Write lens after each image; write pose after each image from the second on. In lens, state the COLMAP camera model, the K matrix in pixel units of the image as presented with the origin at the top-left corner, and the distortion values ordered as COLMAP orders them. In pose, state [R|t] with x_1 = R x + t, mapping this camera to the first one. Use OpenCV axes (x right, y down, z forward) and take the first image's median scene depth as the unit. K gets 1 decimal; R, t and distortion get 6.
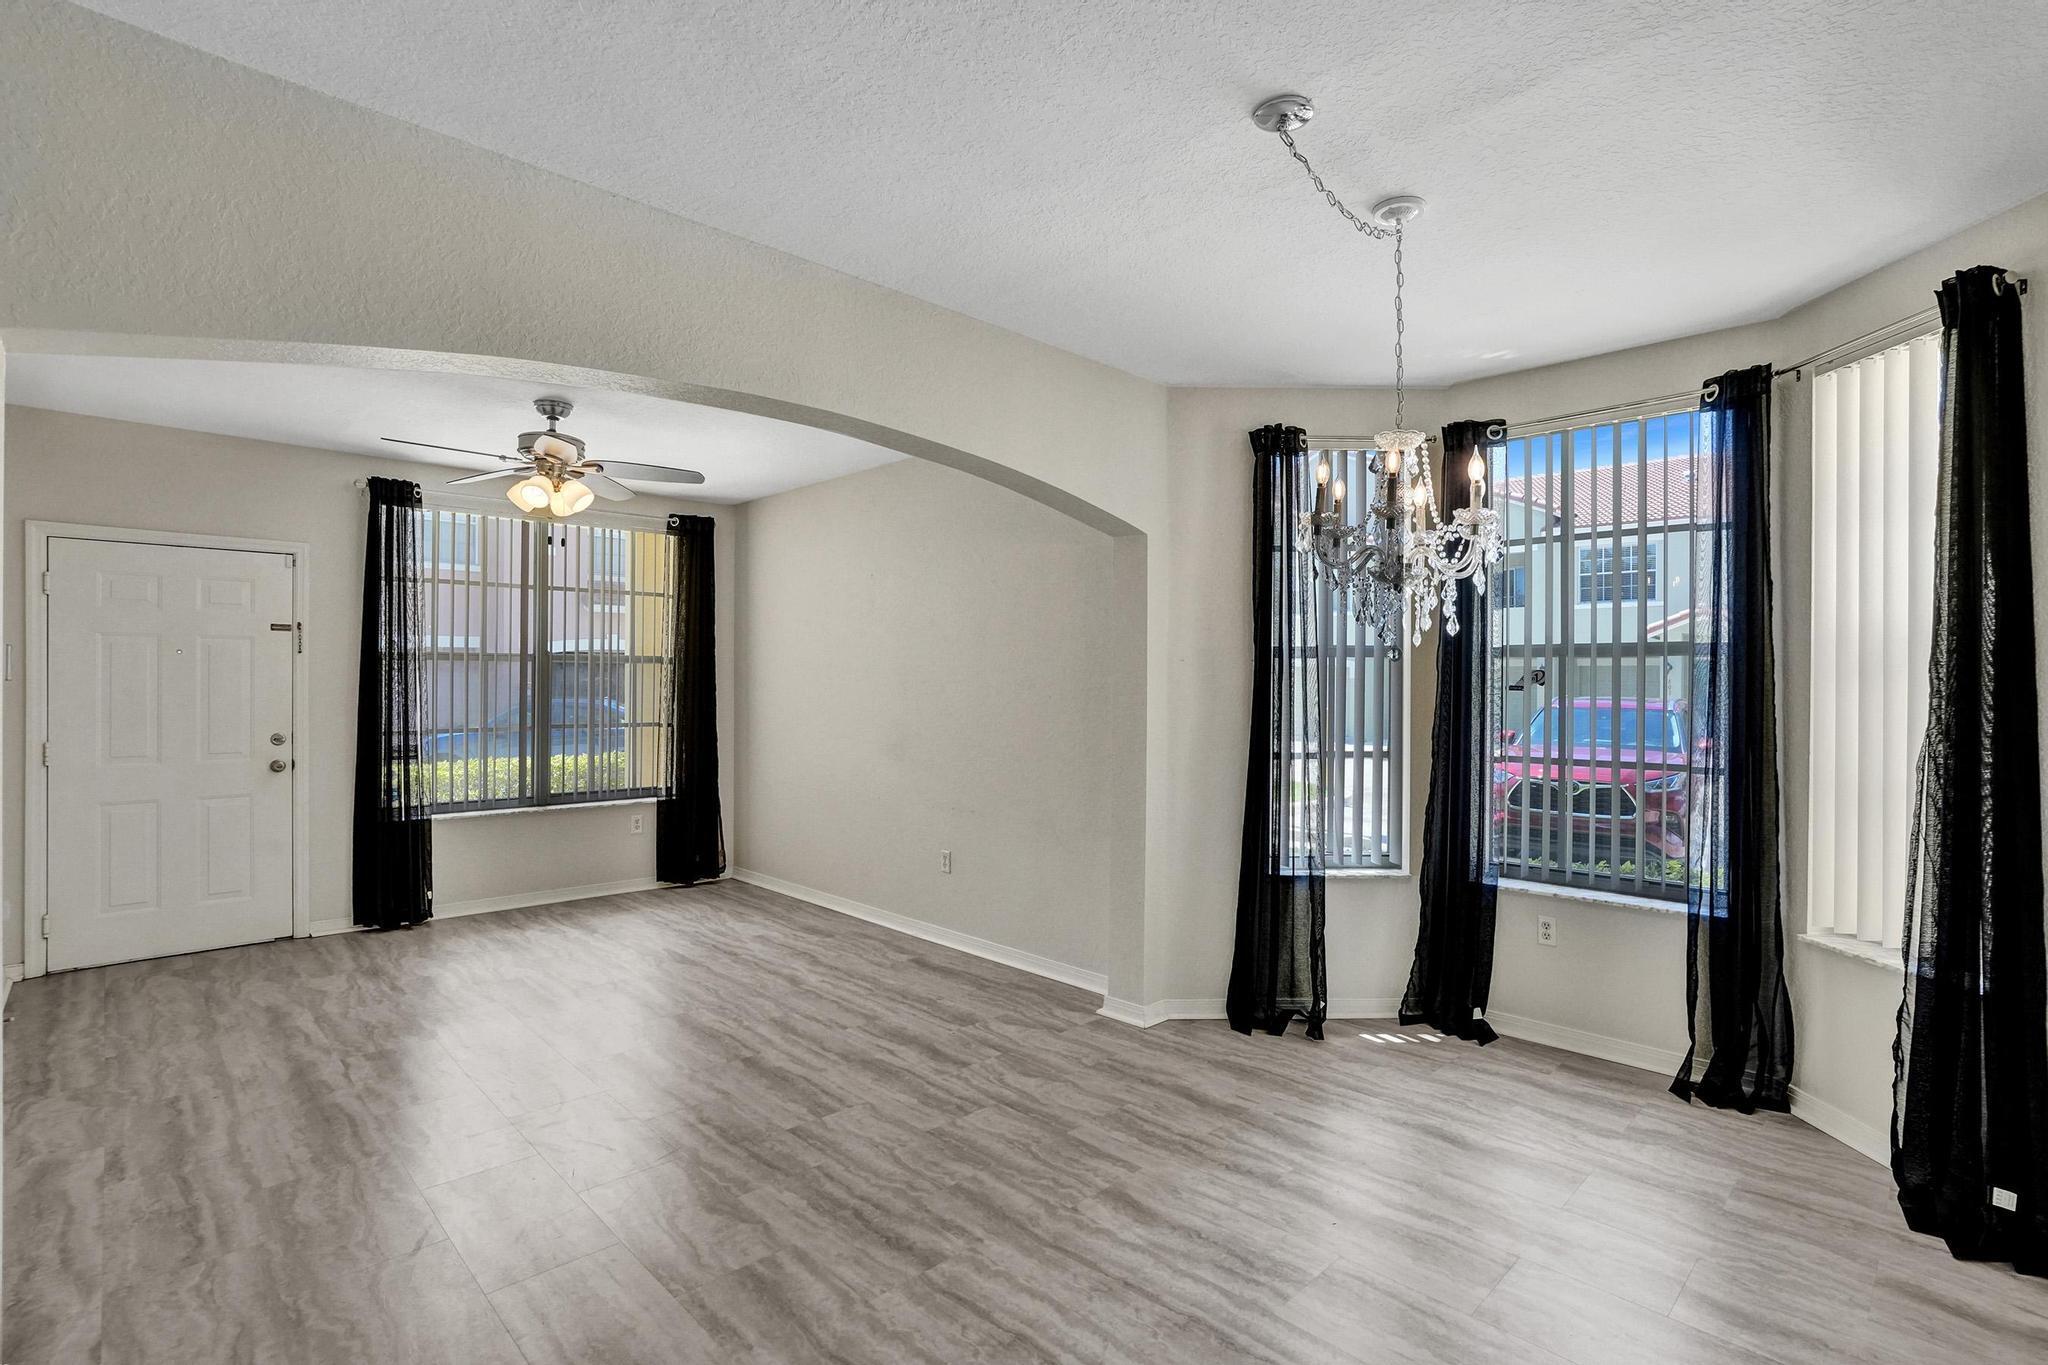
lens RADIAL K [[976.1, 0, 1032.1], [0, 976.1, 672.3], [0, 0, 1]] dist [-0.048123, 0.025987]
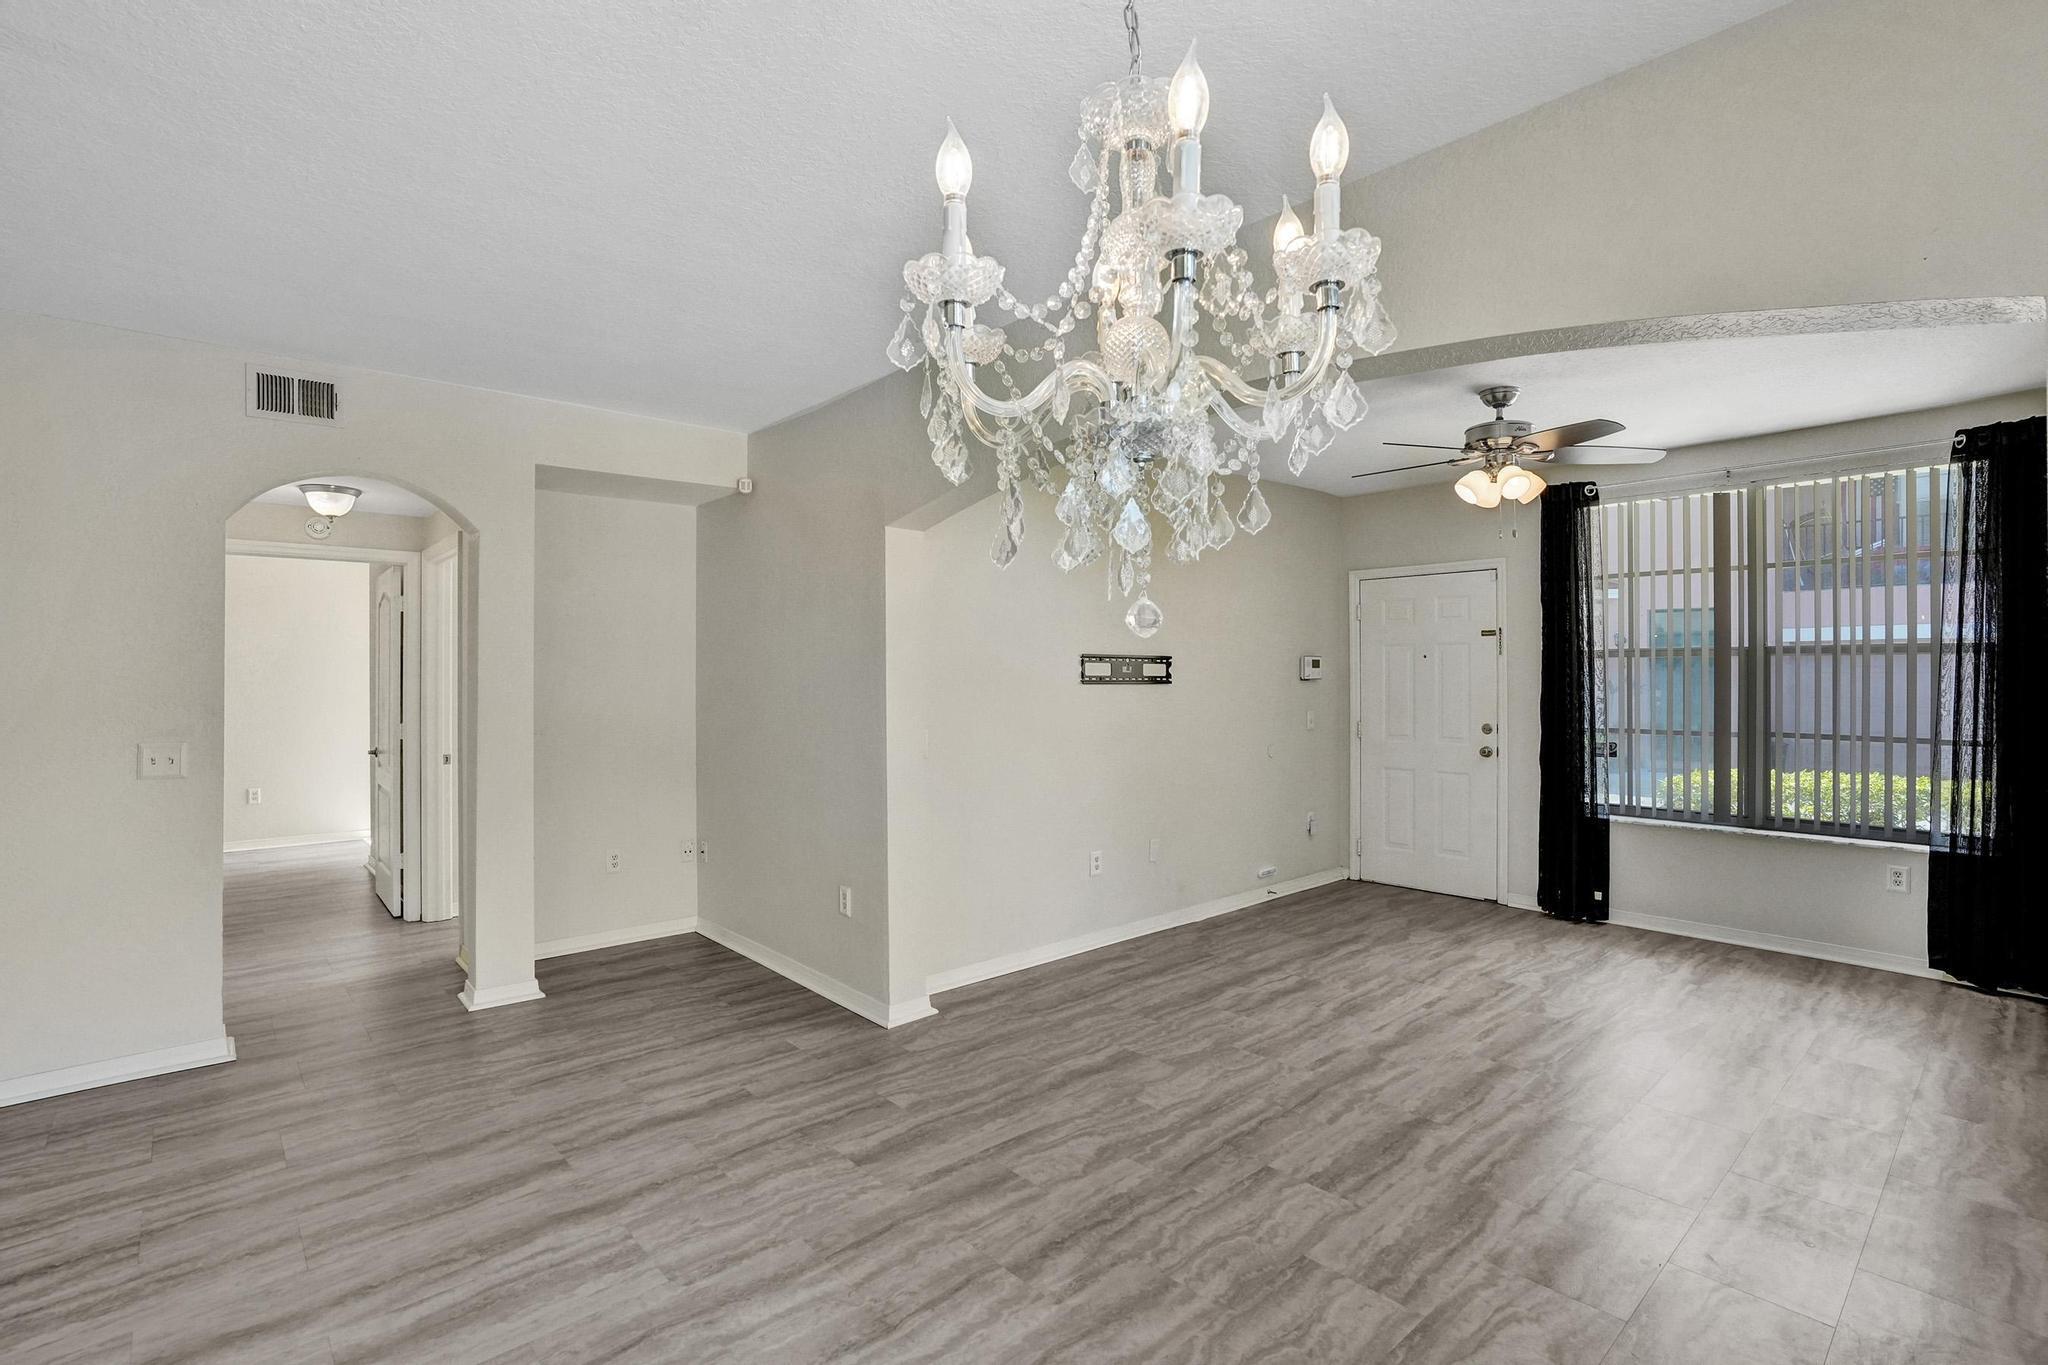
lens RADIAL K [[976.1, 0, 1032.1], [0, 976.1, 672.3], [0, 0, 1]] dist [-0.048123, 0.025987]
pose [[-0.046279, -0.006160, -0.998910, 0.561654], [0.011793, 0.999908, -0.006712, 0.002957], [0.998859, -0.012090, -0.046202, 0.675641]]
